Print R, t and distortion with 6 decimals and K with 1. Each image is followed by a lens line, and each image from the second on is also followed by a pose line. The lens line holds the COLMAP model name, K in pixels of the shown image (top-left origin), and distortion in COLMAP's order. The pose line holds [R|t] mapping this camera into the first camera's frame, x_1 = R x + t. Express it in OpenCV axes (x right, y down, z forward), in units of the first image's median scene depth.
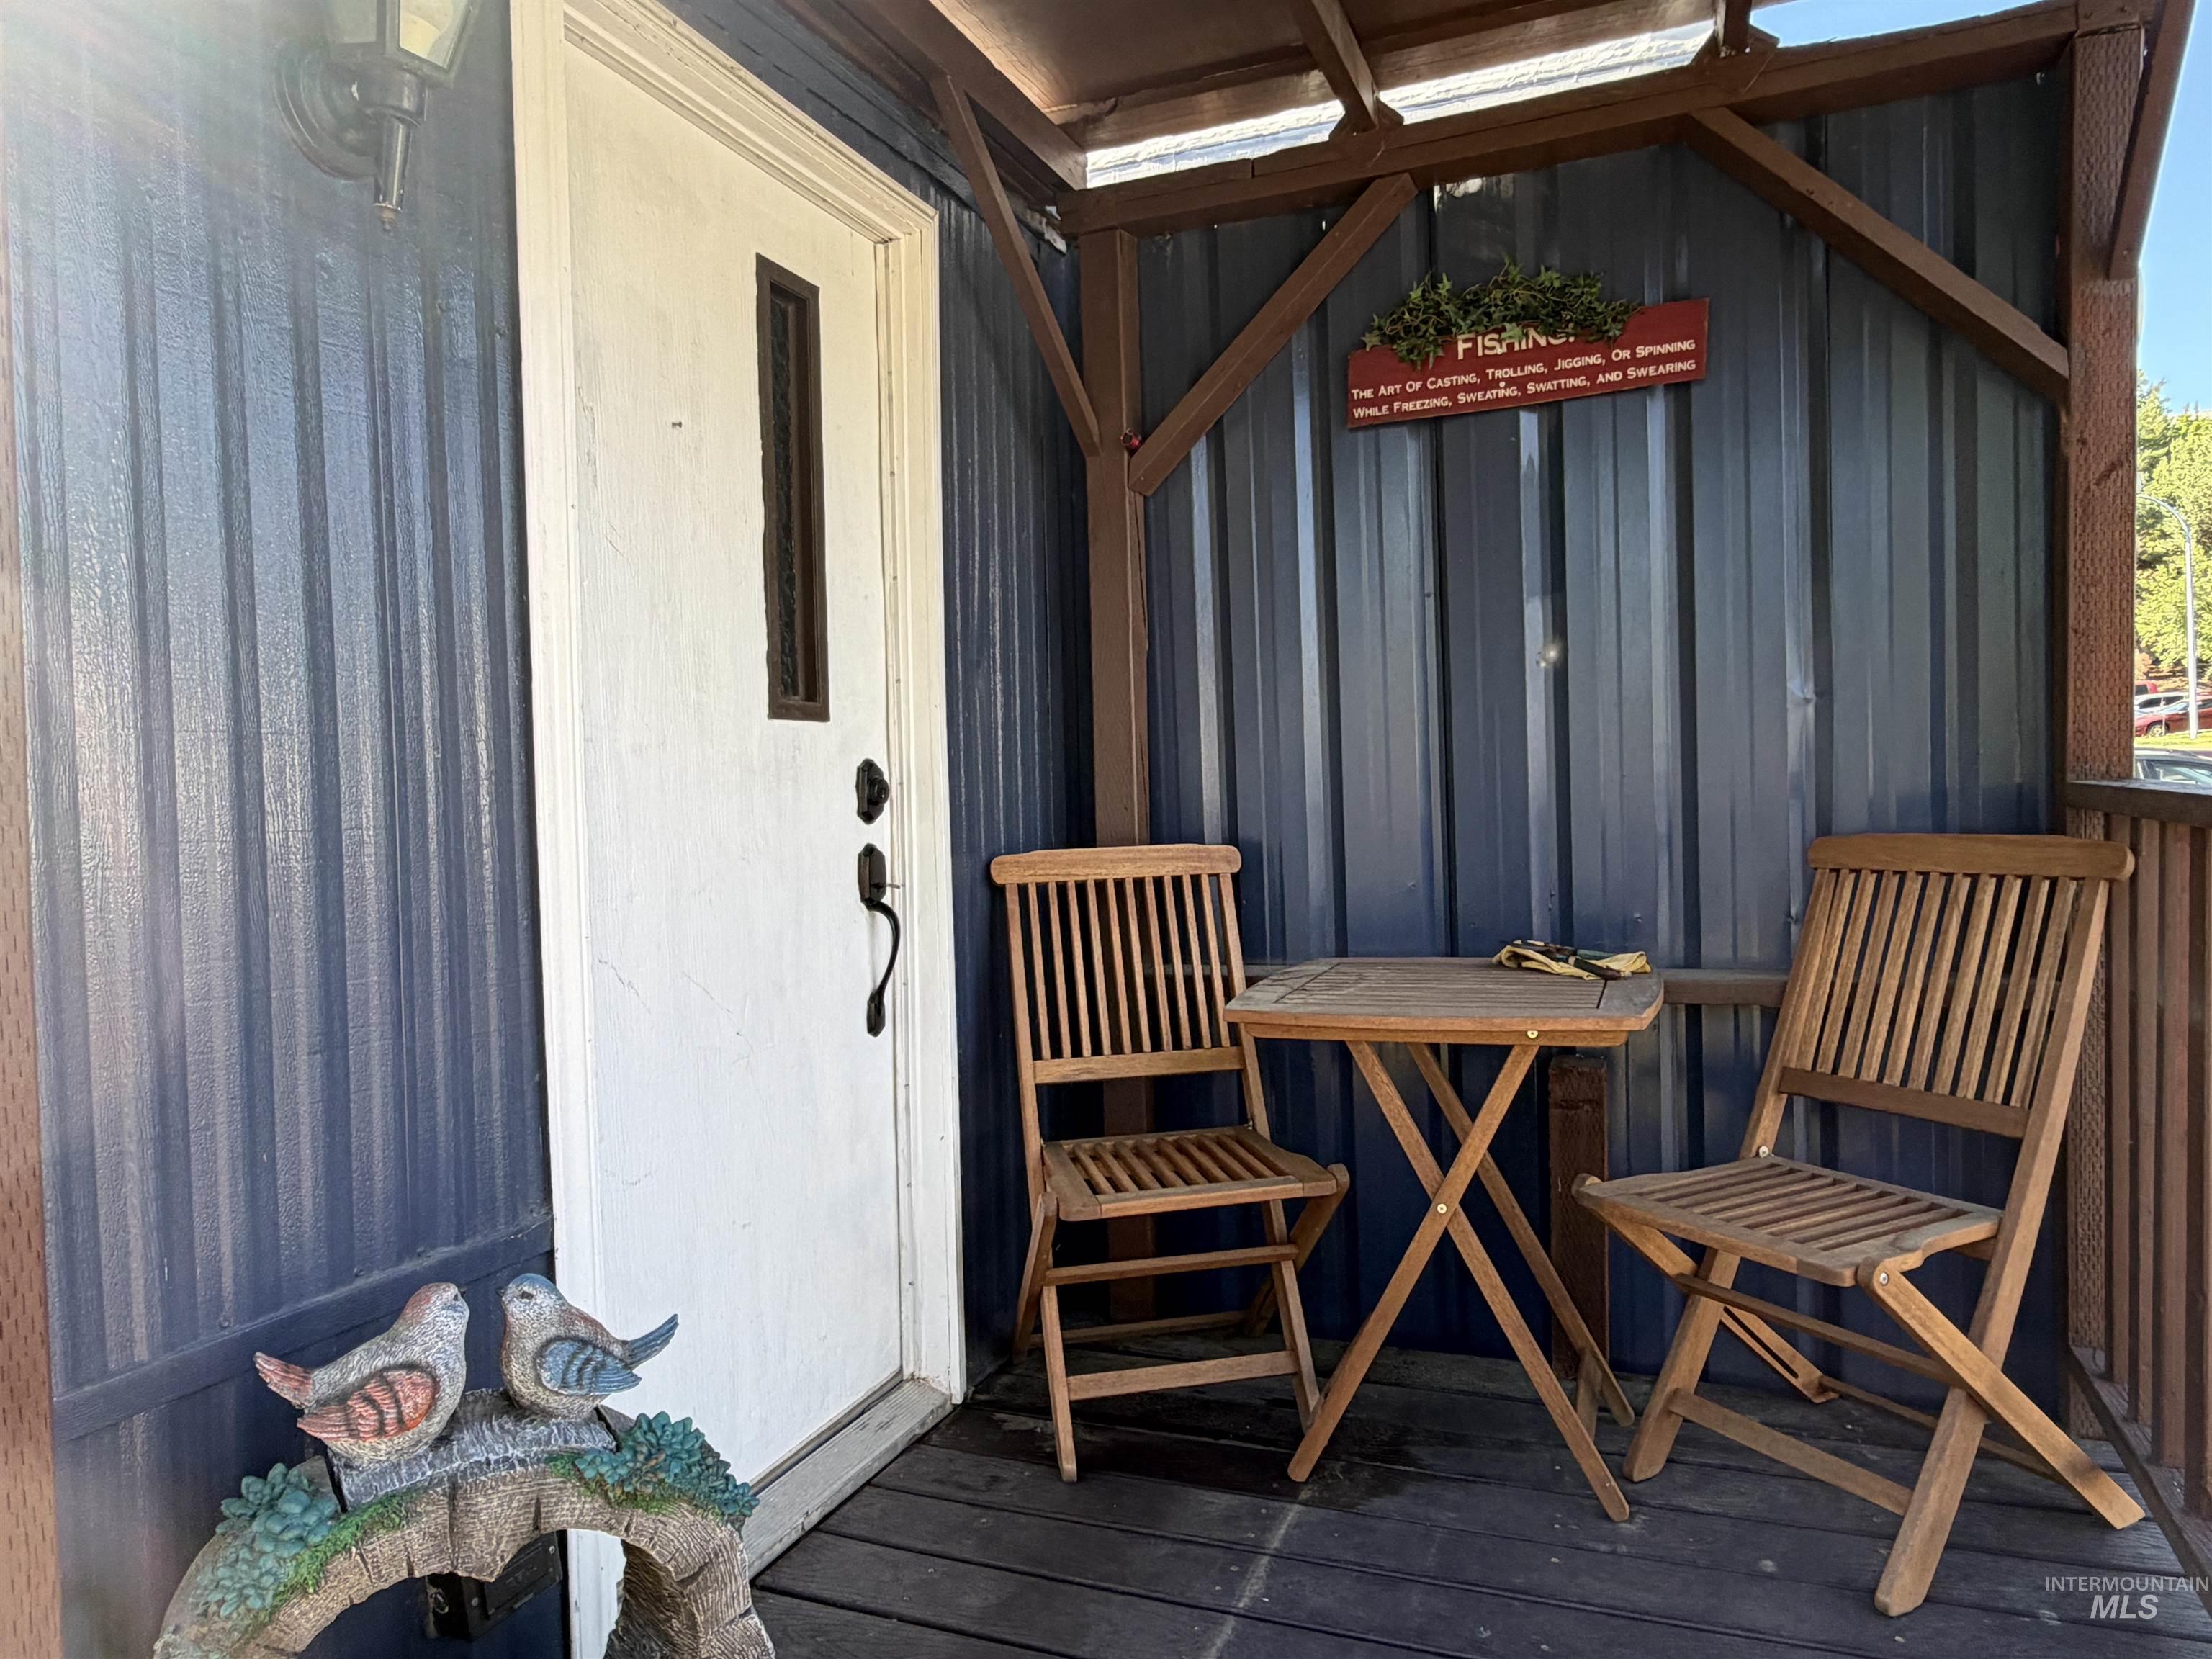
lens RADIAL K [[1447.9, 0, 1094.2], [0, 1447.9, 830.6], [0, 0, 1]] dist [0.011276, -0.000803]
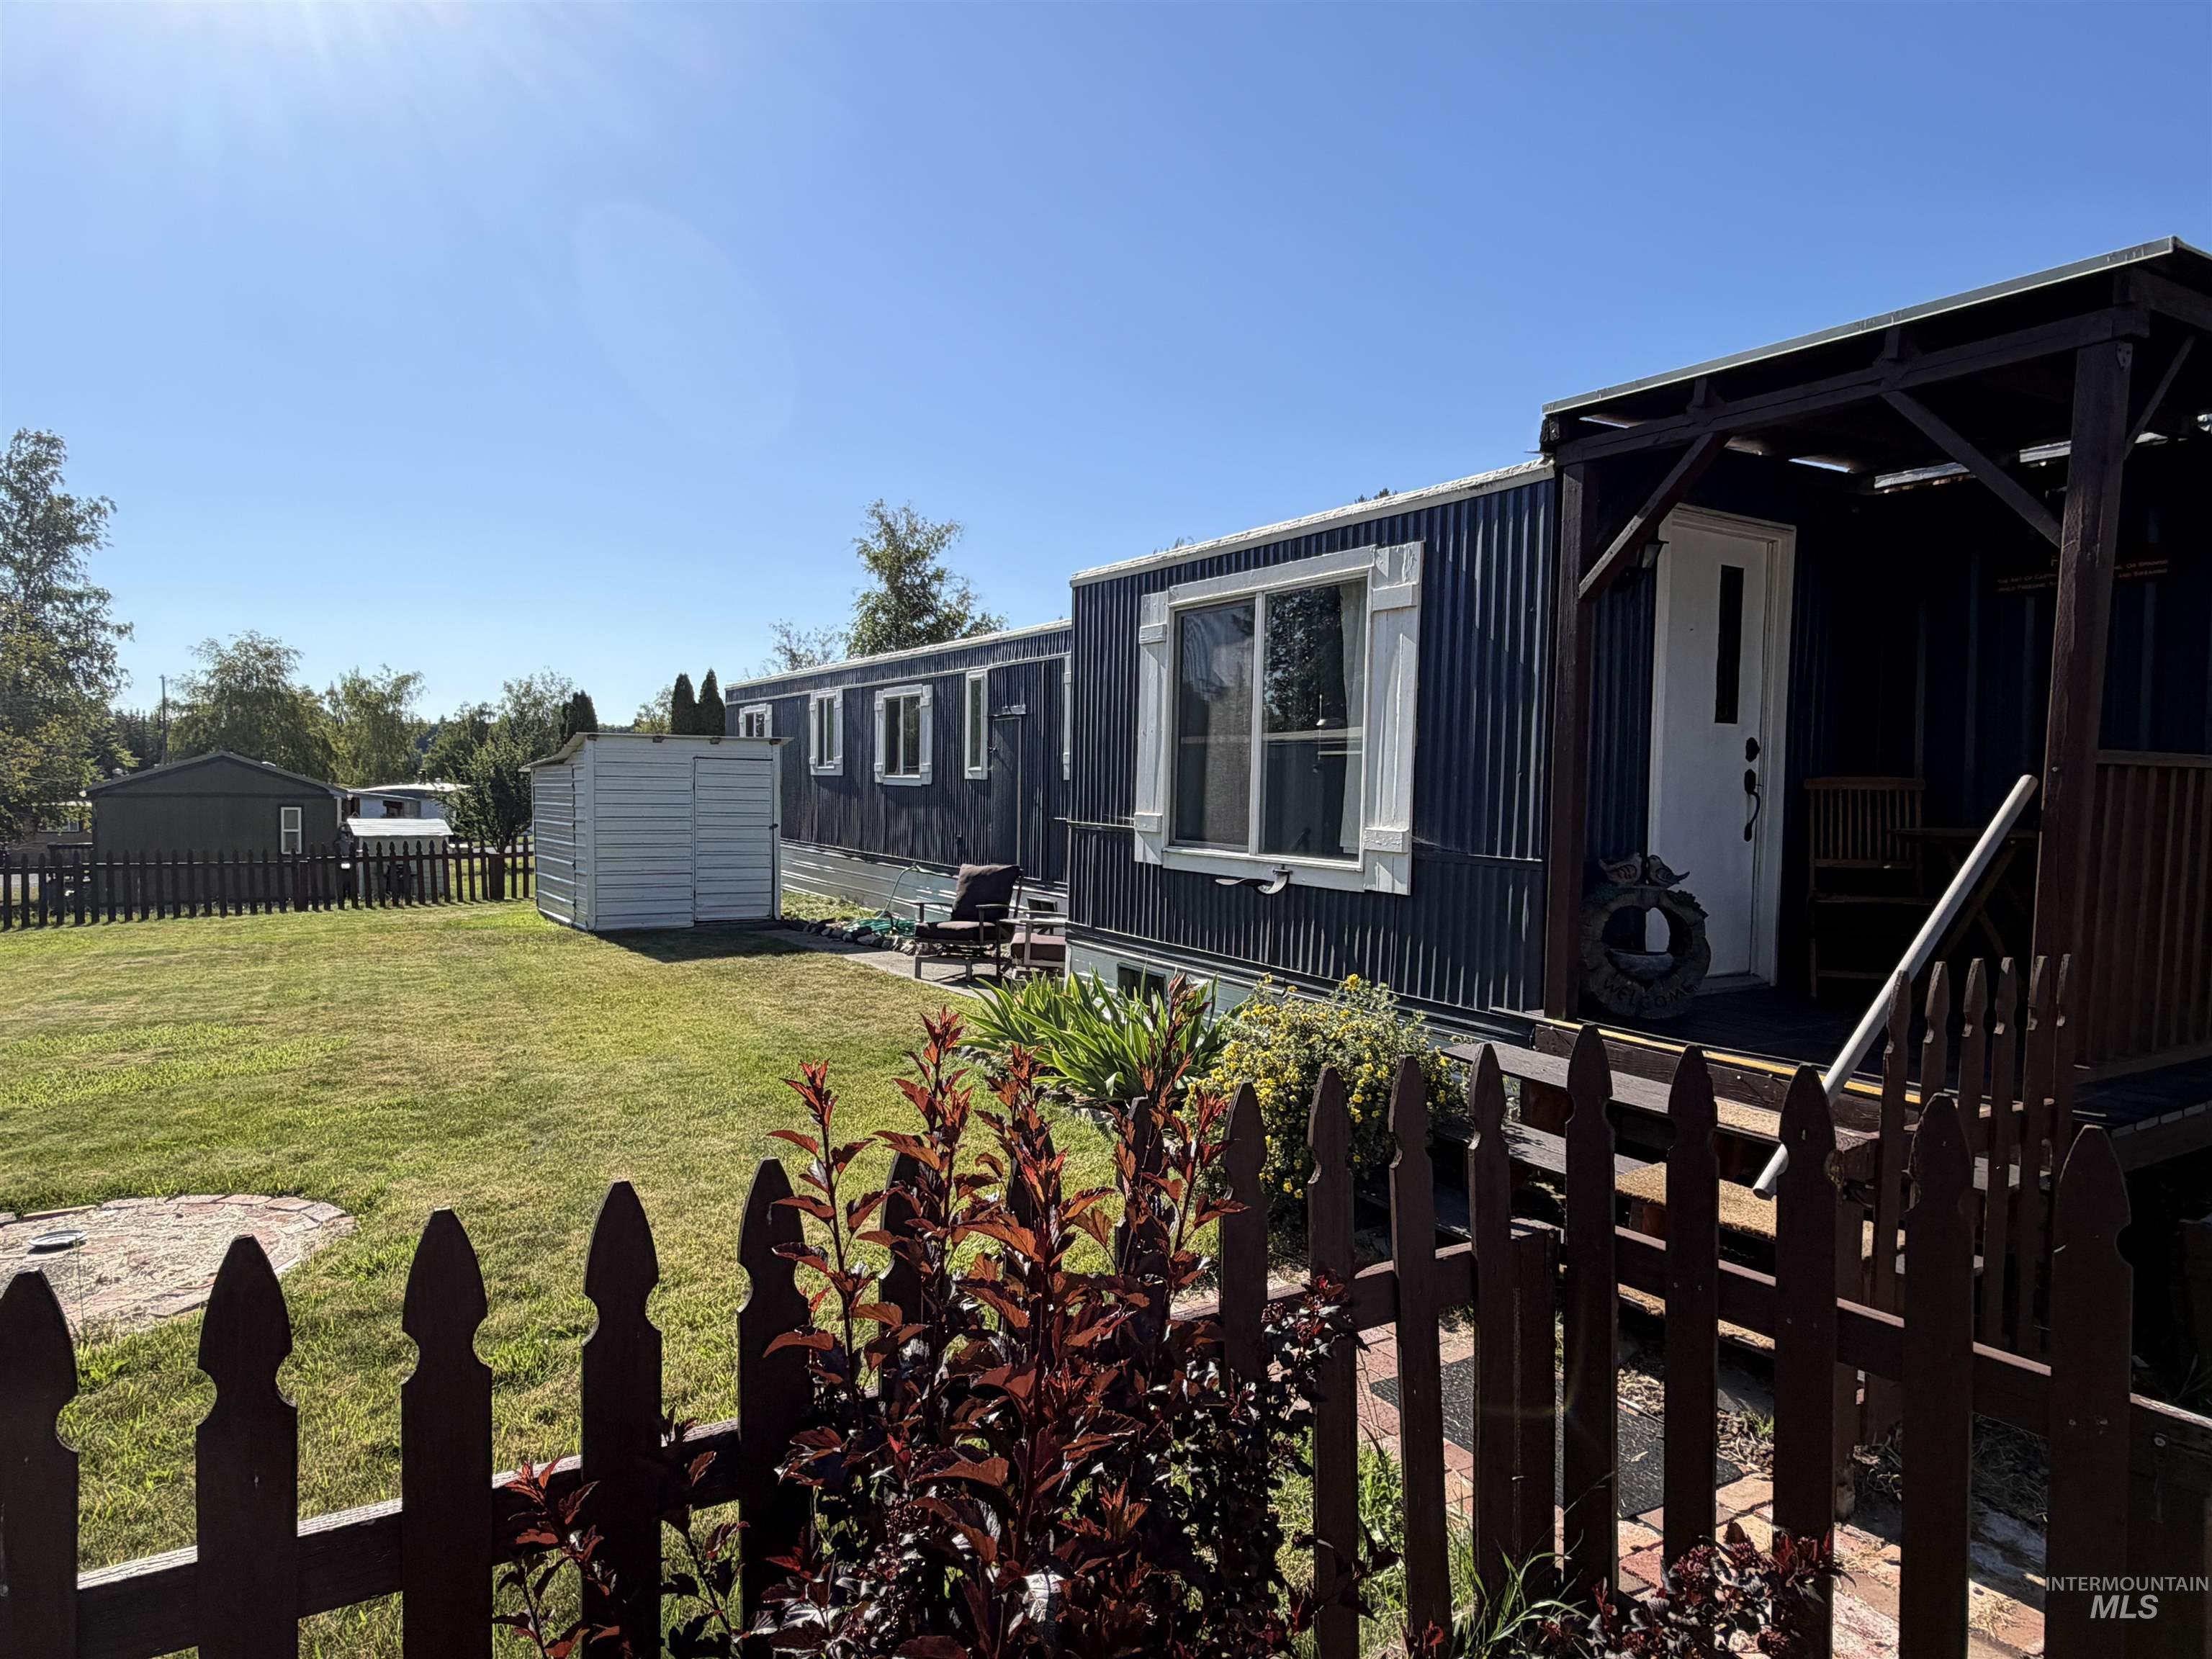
lens RADIAL K [[1294.6, 0, 1109.2], [0, 1294.6, 827.8], [0, 0, 1]] dist [0.002487, 0.000750]
pose [[0.814350, 0.061981, -0.577055, 0.266427], [-0.052752, 0.998070, 0.032757, 0.100779], [0.577971, 0.003765, 0.816048, -1.625133]]
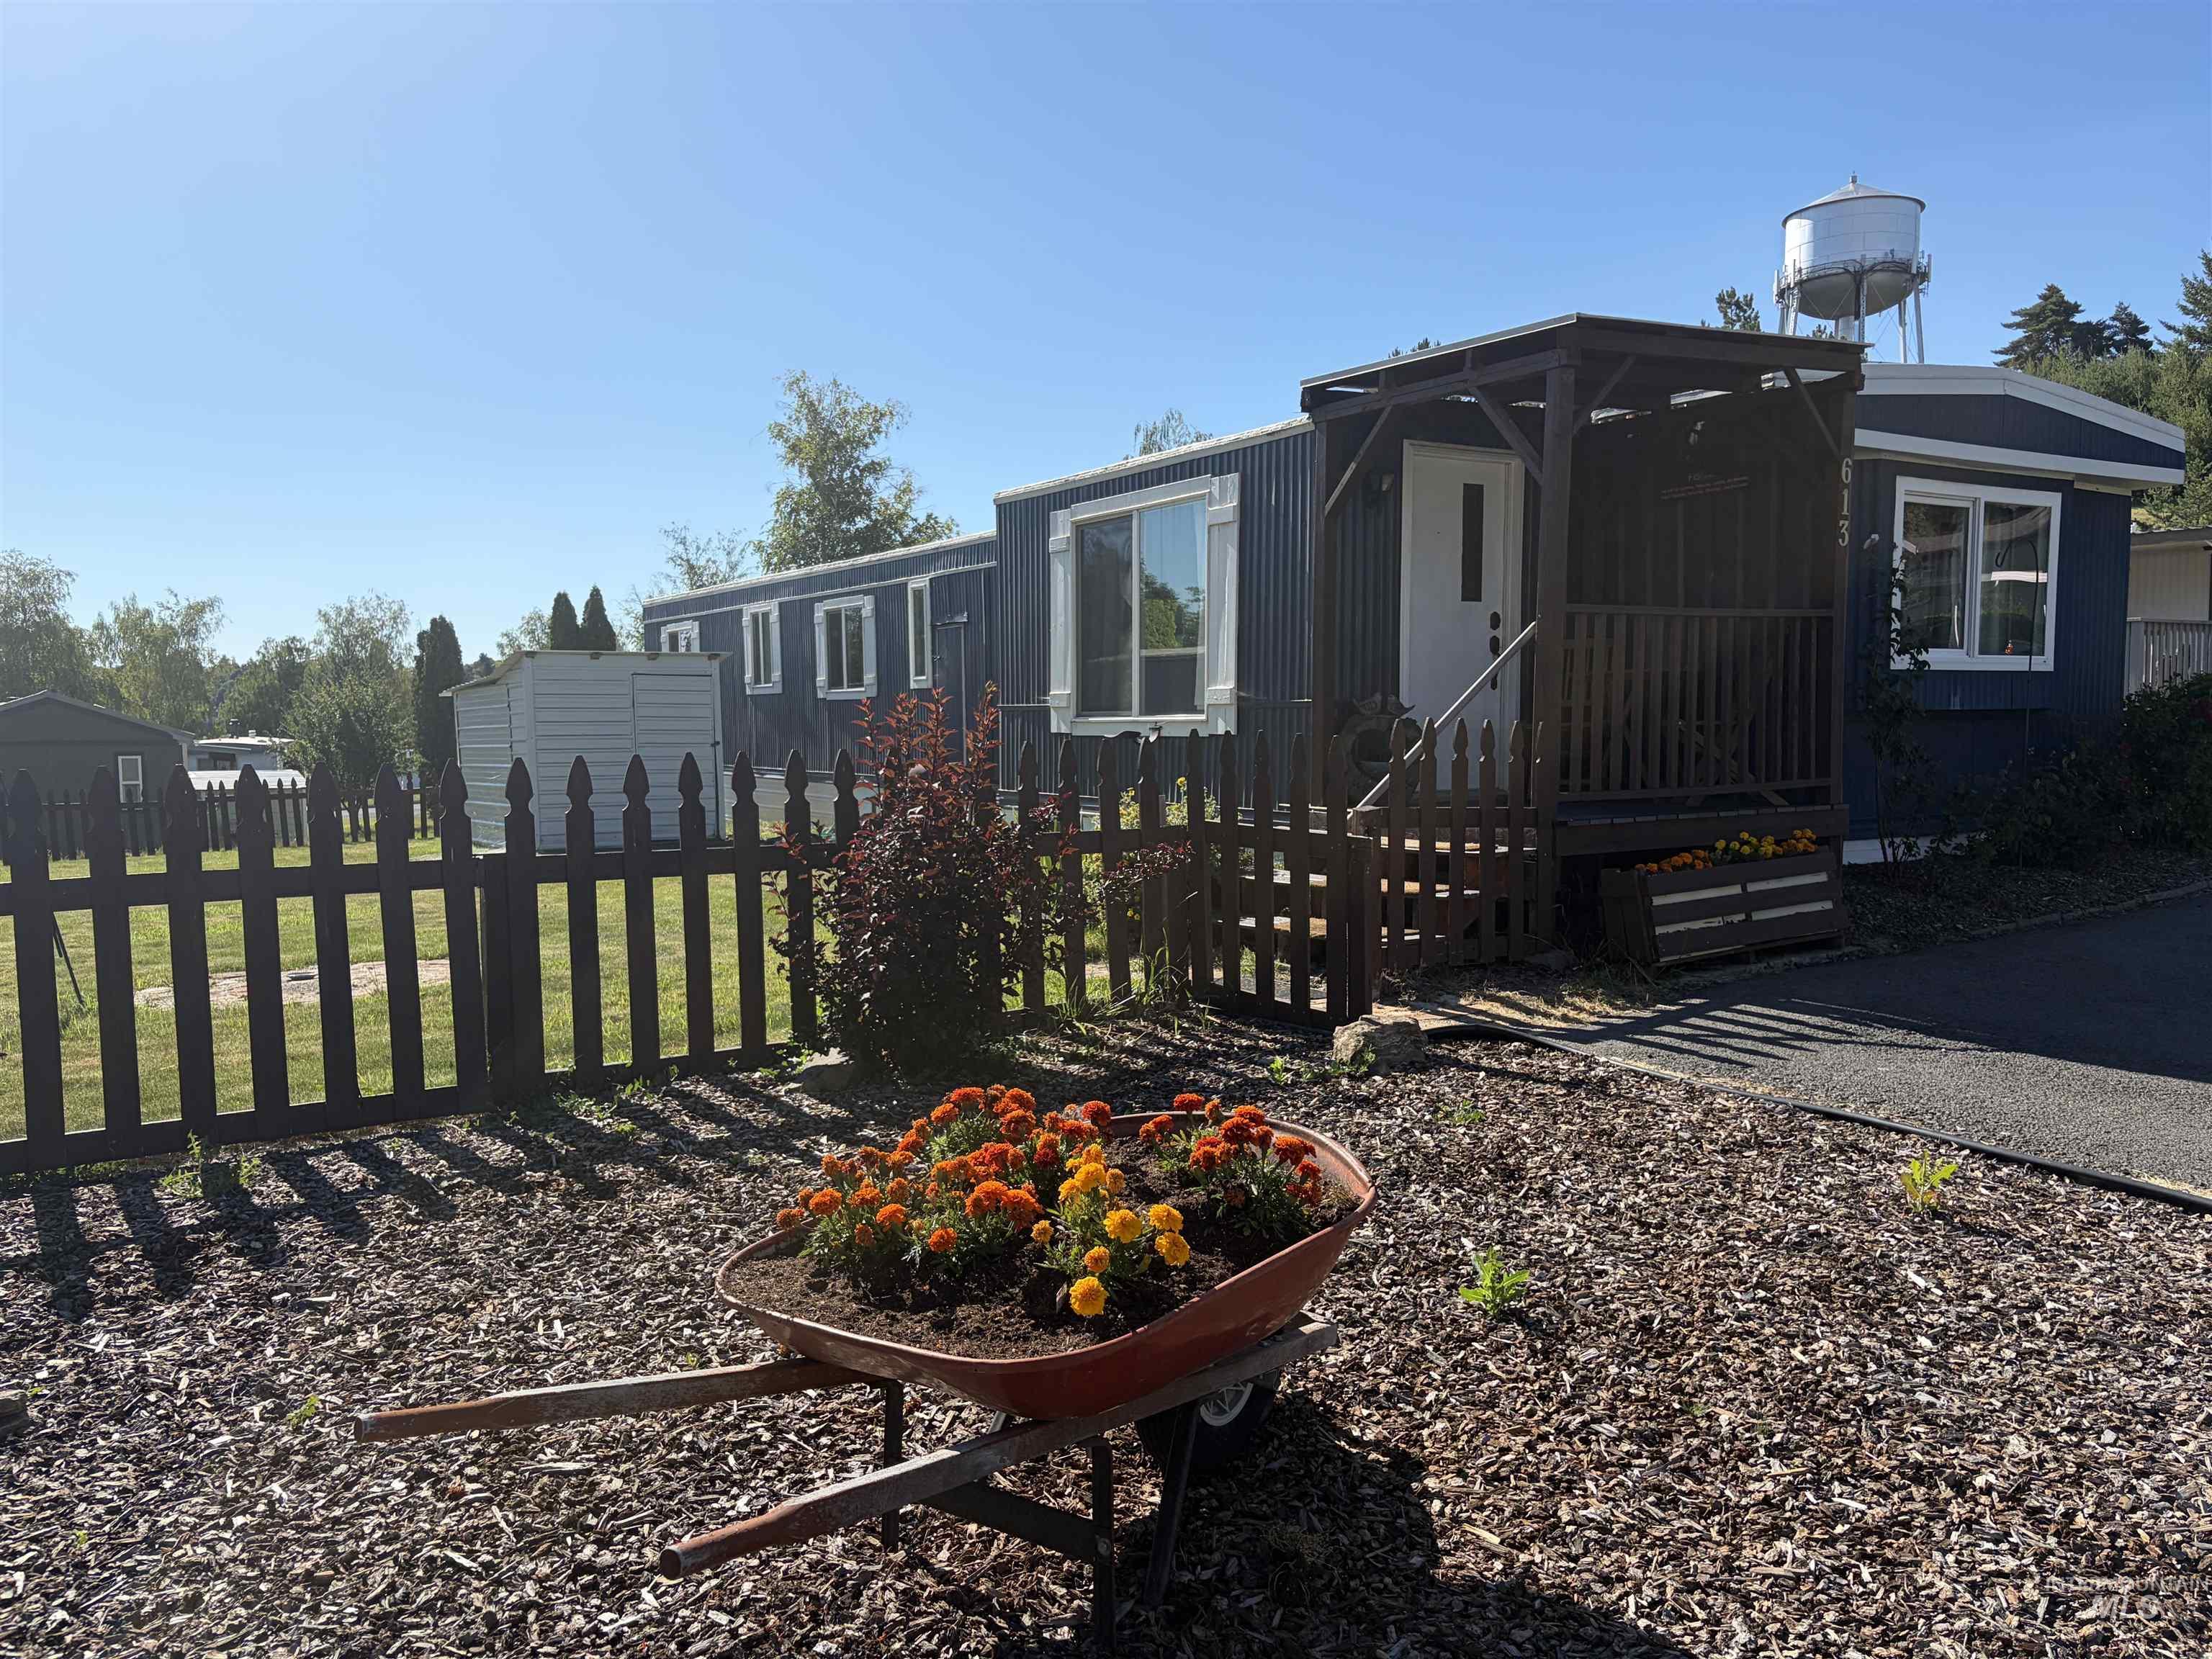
lens RADIAL K [[1631.7, 0, 1123.8], [0, 1631.7, 849.8], [0, 0, 1]] dist [0.060706, -0.023614]
pose [[0.825215, 0.064897, -0.561079, 1.389901], [-0.026842, 0.996761, 0.075812, 0.251607], [0.564181, -0.047500, 0.824284, -2.869238]]
